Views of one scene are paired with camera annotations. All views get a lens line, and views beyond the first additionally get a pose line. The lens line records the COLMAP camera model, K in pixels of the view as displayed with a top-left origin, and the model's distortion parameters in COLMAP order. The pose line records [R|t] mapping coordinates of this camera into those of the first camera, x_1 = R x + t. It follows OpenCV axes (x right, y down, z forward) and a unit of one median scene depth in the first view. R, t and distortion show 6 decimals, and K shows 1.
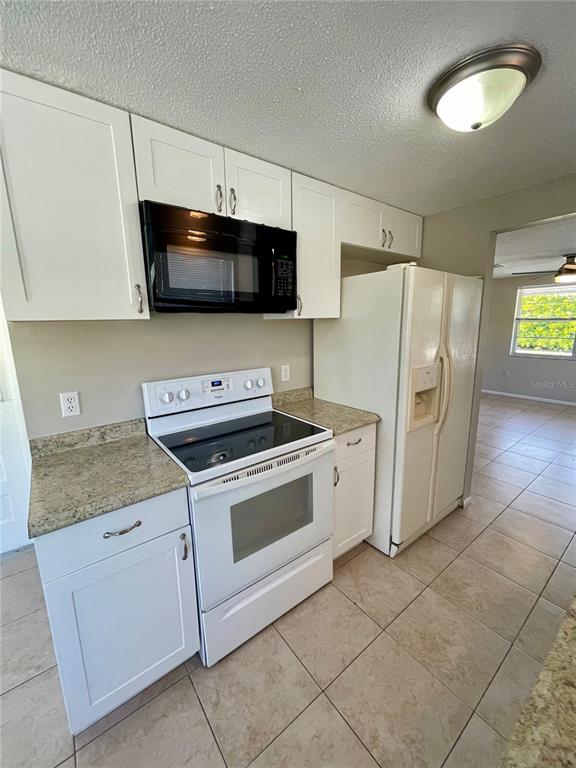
lens RADIAL K [[308.8, 0, 290.2], [0, 308.8, 383.0], [0, 0, 1]] dist [0.001805, -0.001547]
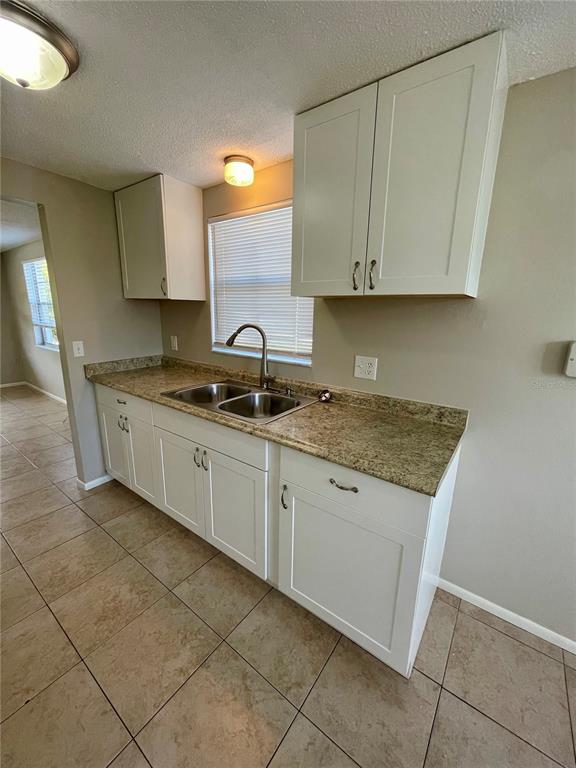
lens RADIAL K [[308.8, 0, 288.0], [0, 308.8, 382.0], [0, 0, 1]] dist [0.001805, -0.001547]
pose [[-0.271510, -0.210910, 0.939042, -0.510350], [0.166203, 0.950759, 0.261597, -0.063769], [-0.947976, 0.227097, -0.223087, 0.490556]]
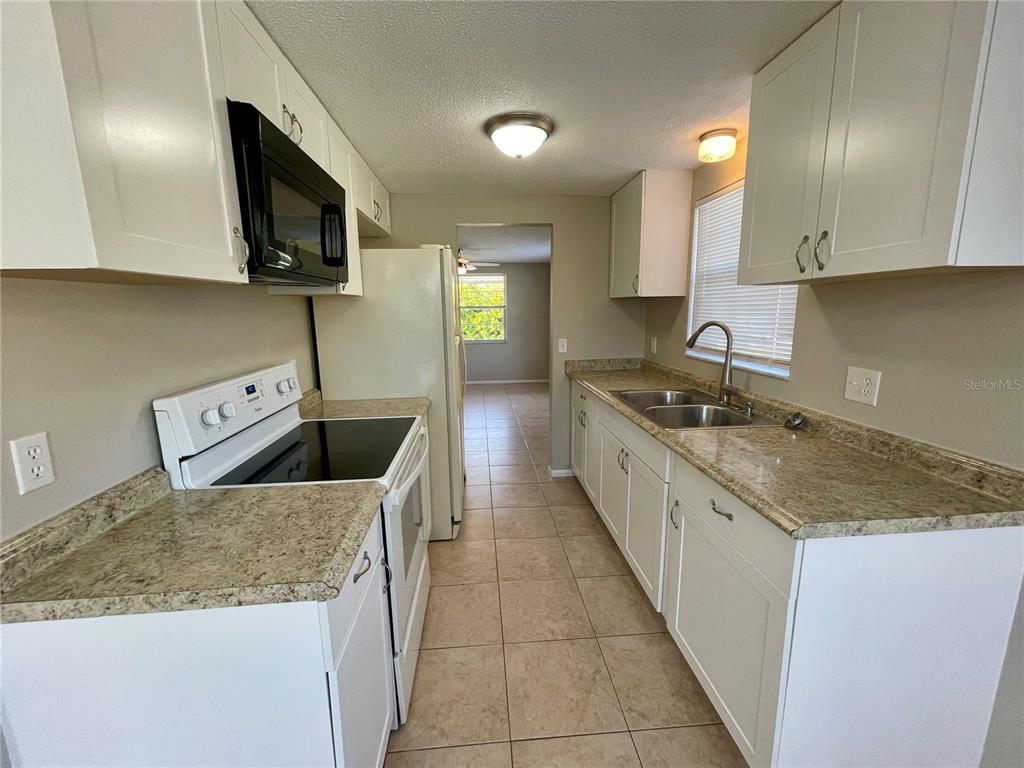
lens RADIAL K [[411.8, 0, 507.7], [0, 411.8, 382.9], [0, 0, 1]] dist [0.001805, -0.001547]
pose [[0.554088, -0.139413, 0.820702, -0.795780], [0.162188, 0.985064, 0.057833, 0.031453], [-0.816506, 0.101063, 0.568423, 0.080148]]
